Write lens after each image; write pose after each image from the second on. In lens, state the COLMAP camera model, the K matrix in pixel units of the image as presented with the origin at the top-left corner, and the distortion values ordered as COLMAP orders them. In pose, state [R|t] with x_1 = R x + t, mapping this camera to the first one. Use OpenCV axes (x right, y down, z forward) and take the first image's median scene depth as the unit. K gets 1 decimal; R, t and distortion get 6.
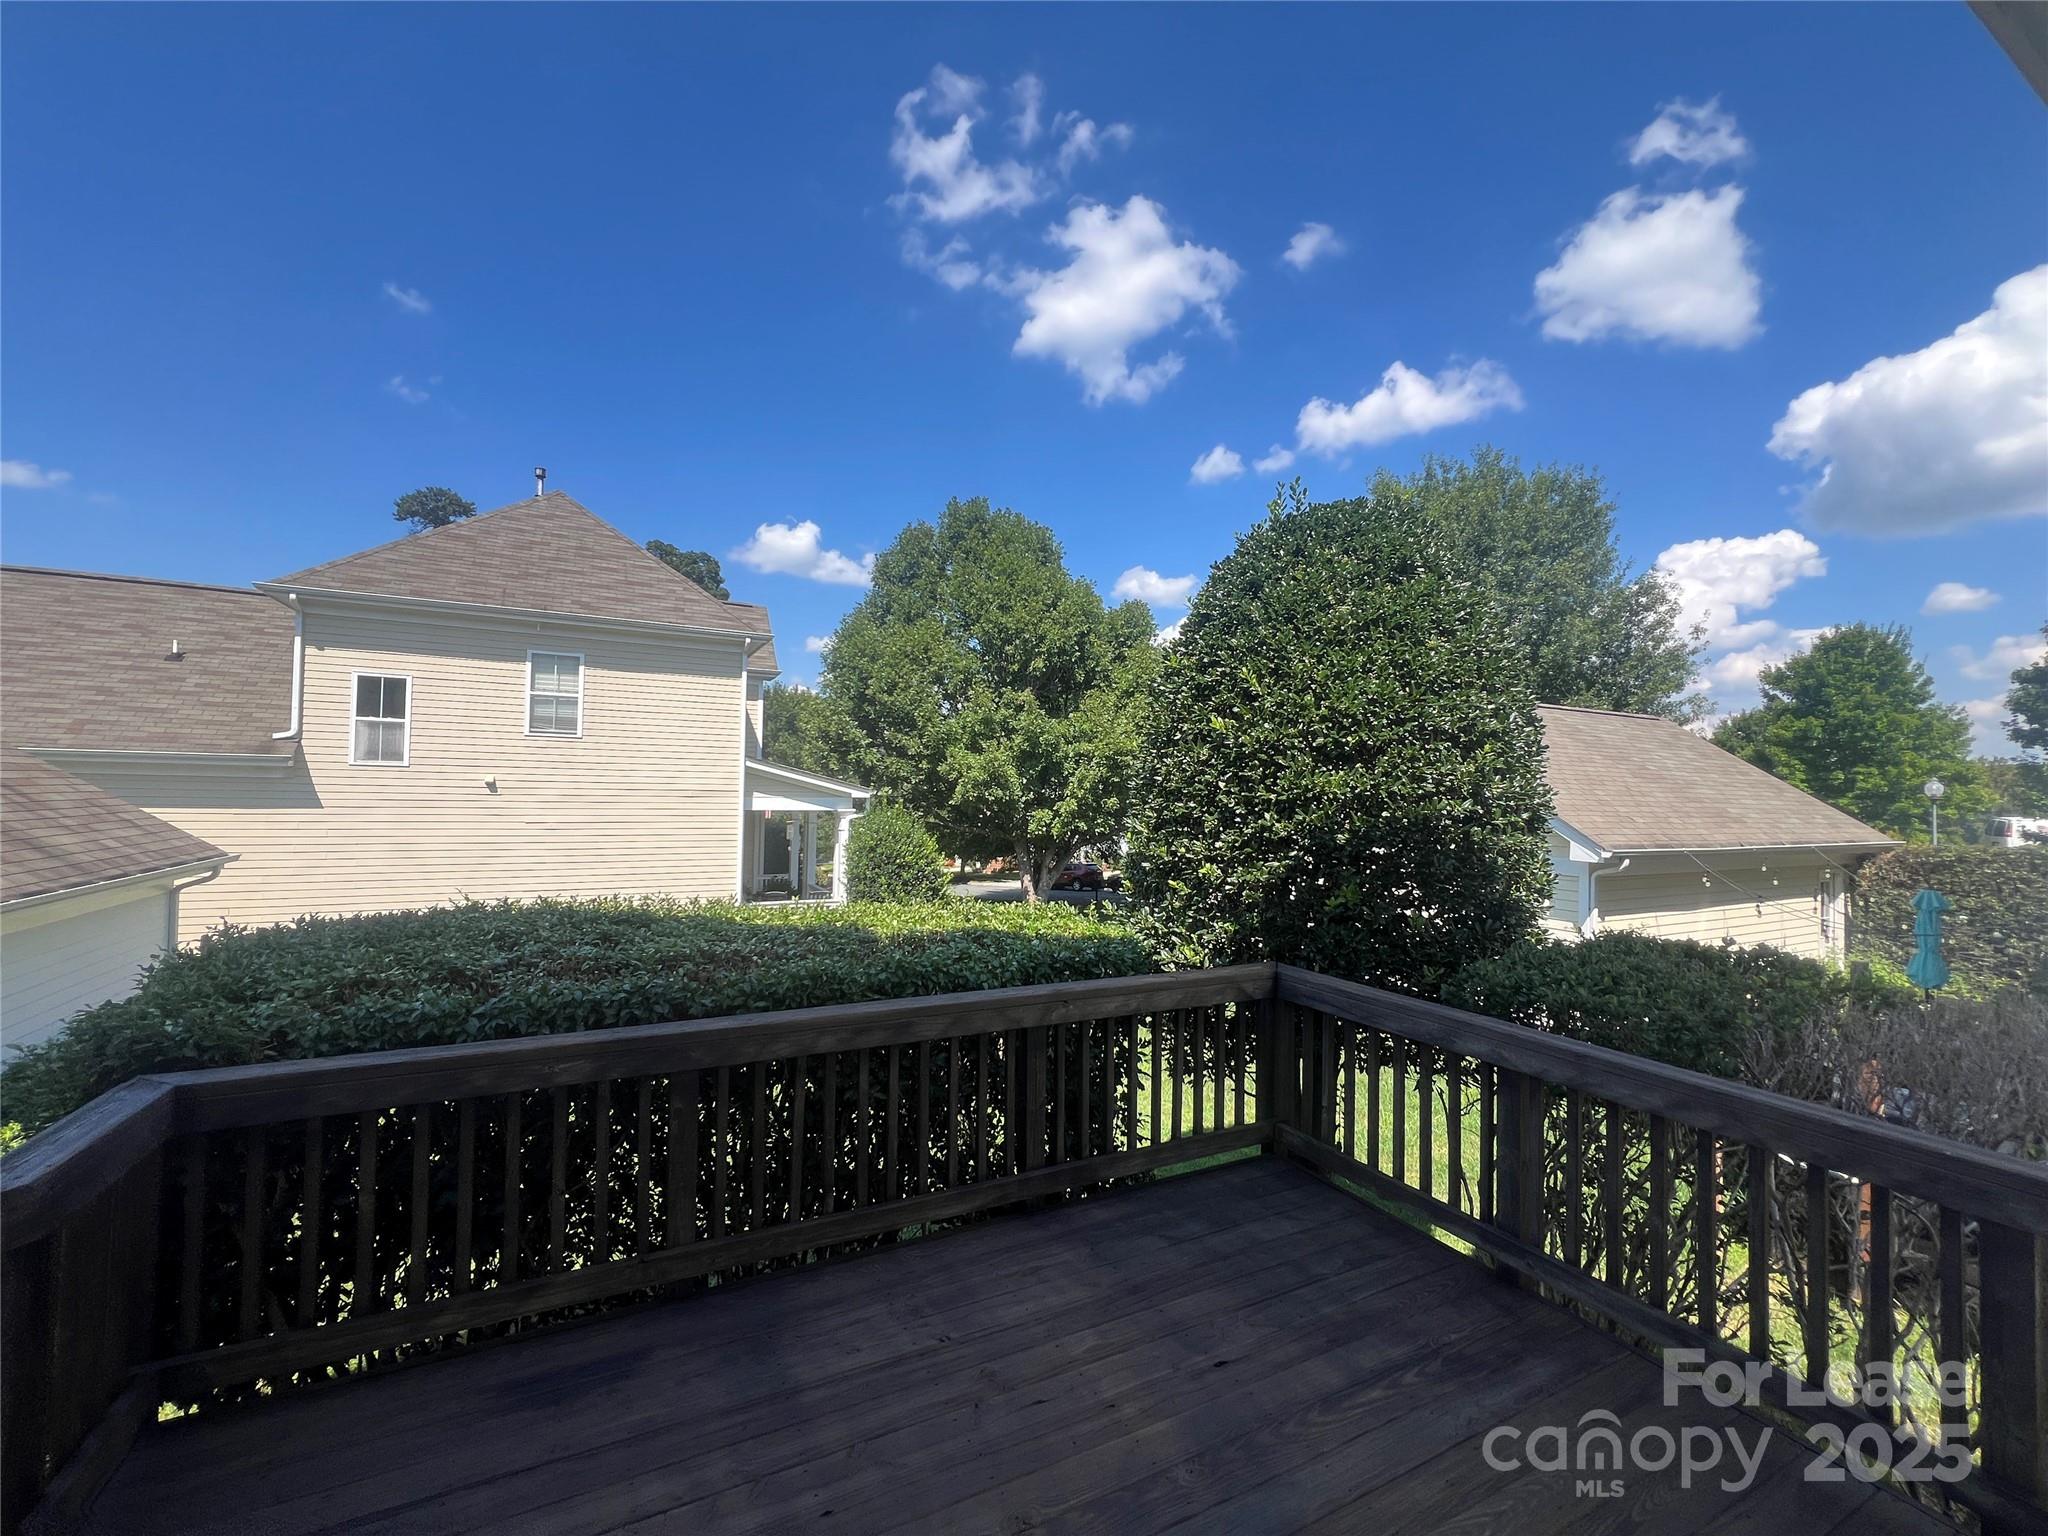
lens RADIAL K [[826.3, 0, 1054.6], [0, 826.3, 749.3], [0, 0, 1]] dist [0.003777, -0.000943]
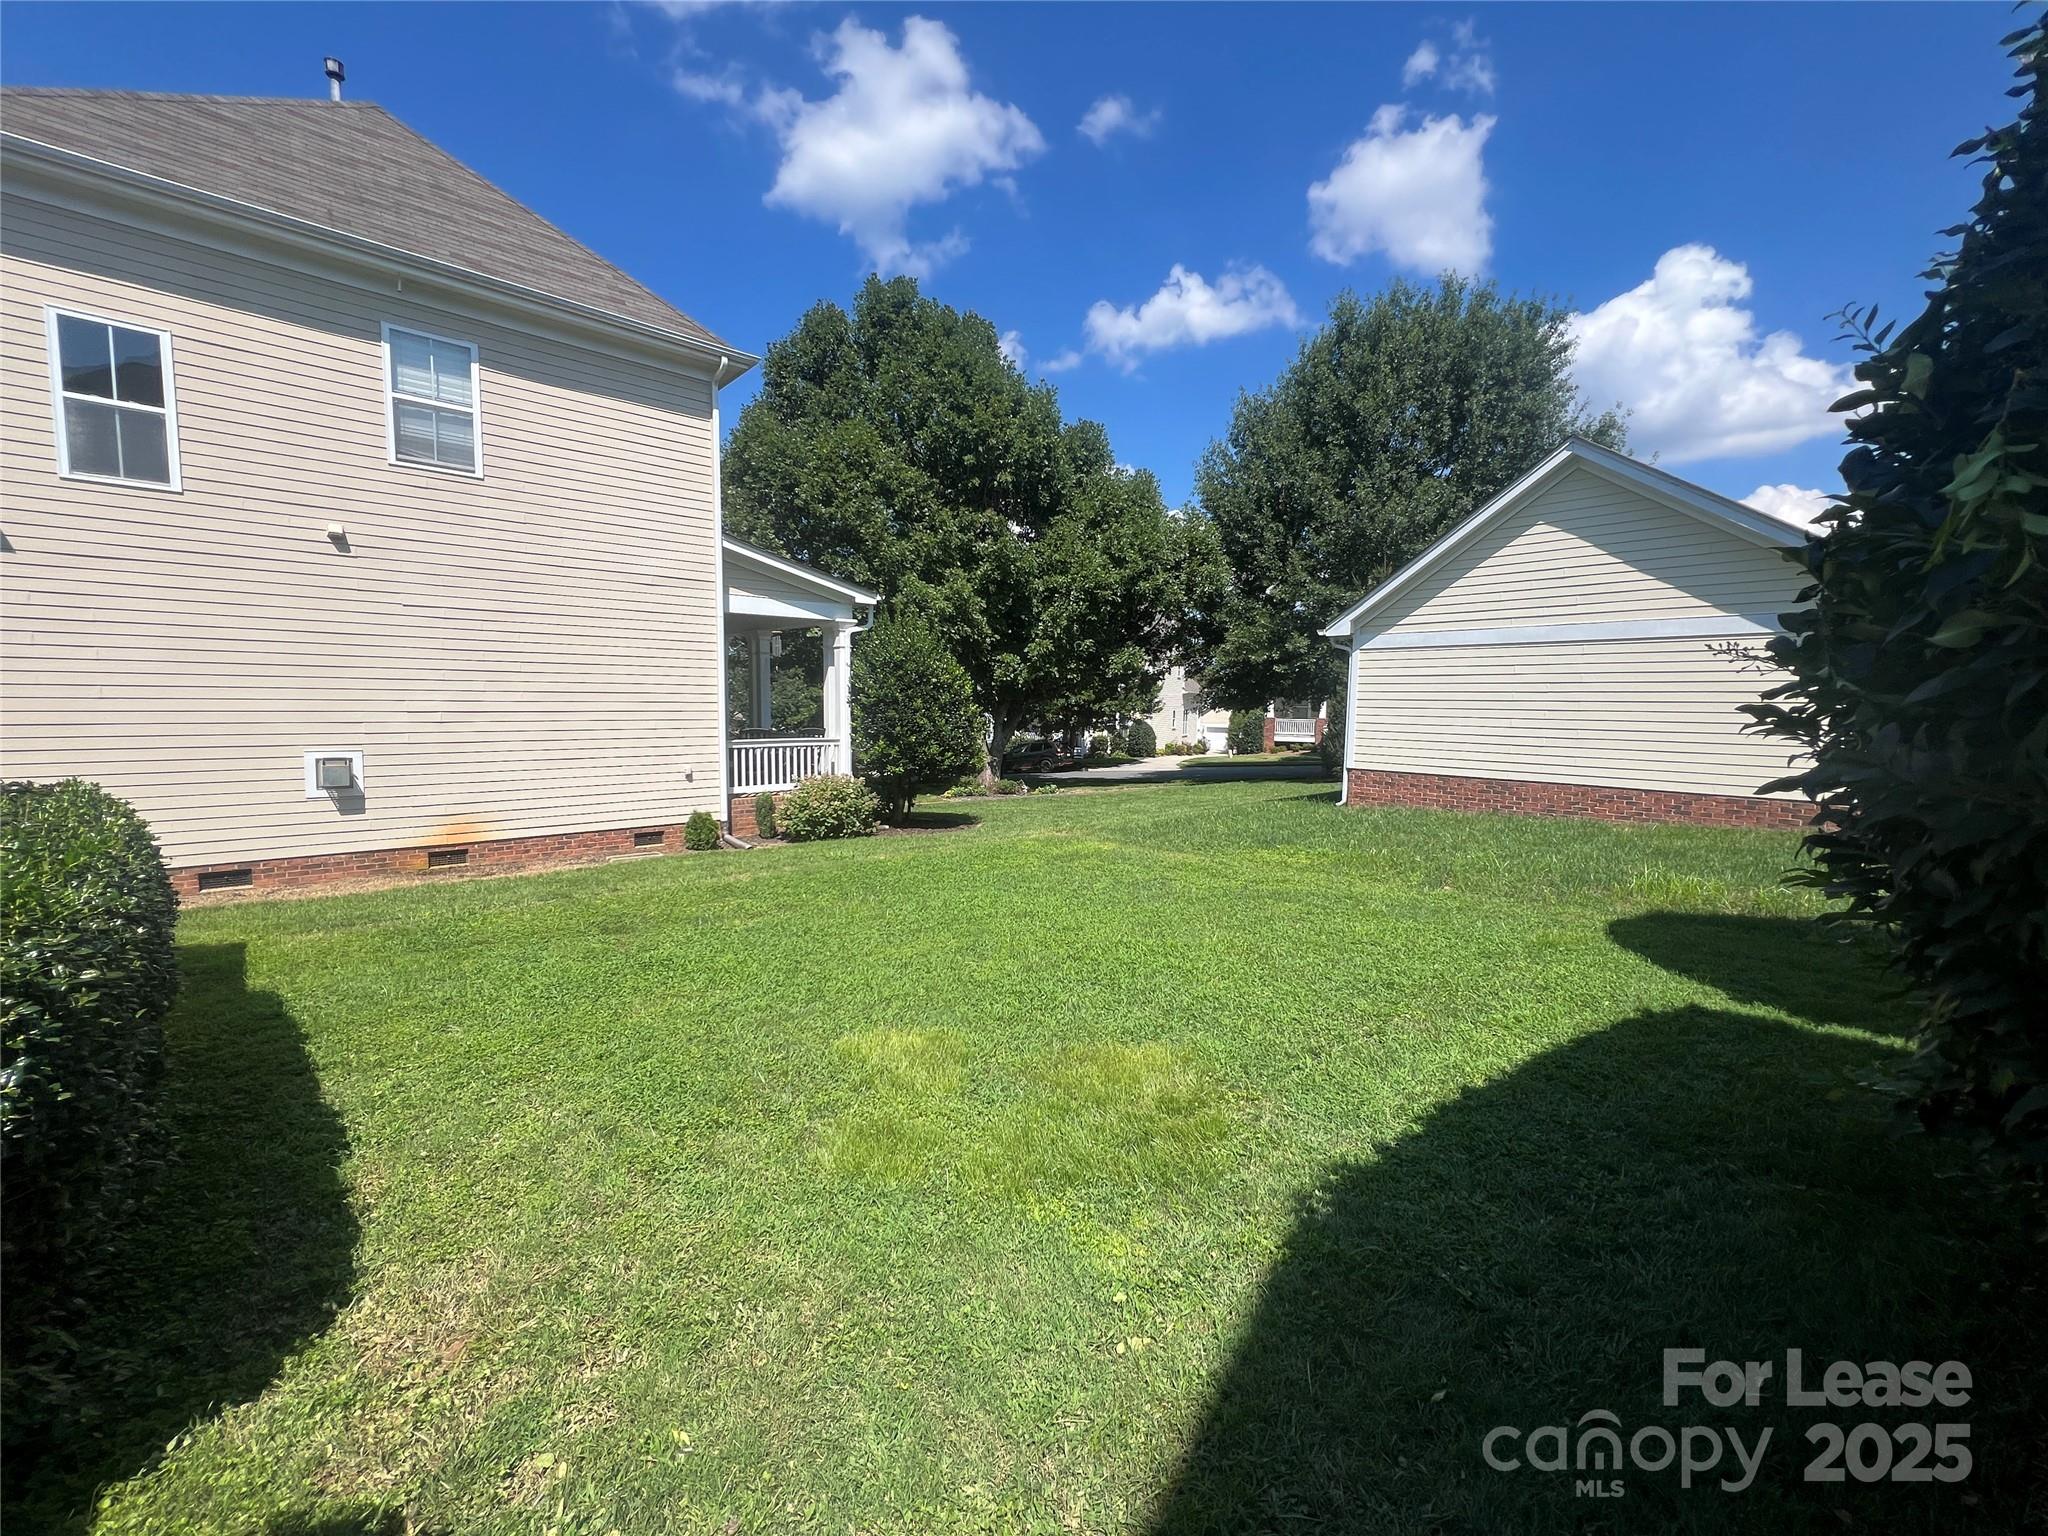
lens RADIAL K [[826.3, 0, 1041.6], [0, 826.3, 765.1], [0, 0, 1]] dist [0.003777, -0.000943]
pose [[0.963226, -0.030517, 0.266954, -0.219229], [-0.001204, 0.993029, 0.117863, 0.088883], [-0.268690, -0.113850, 0.956475, 0.152647]]
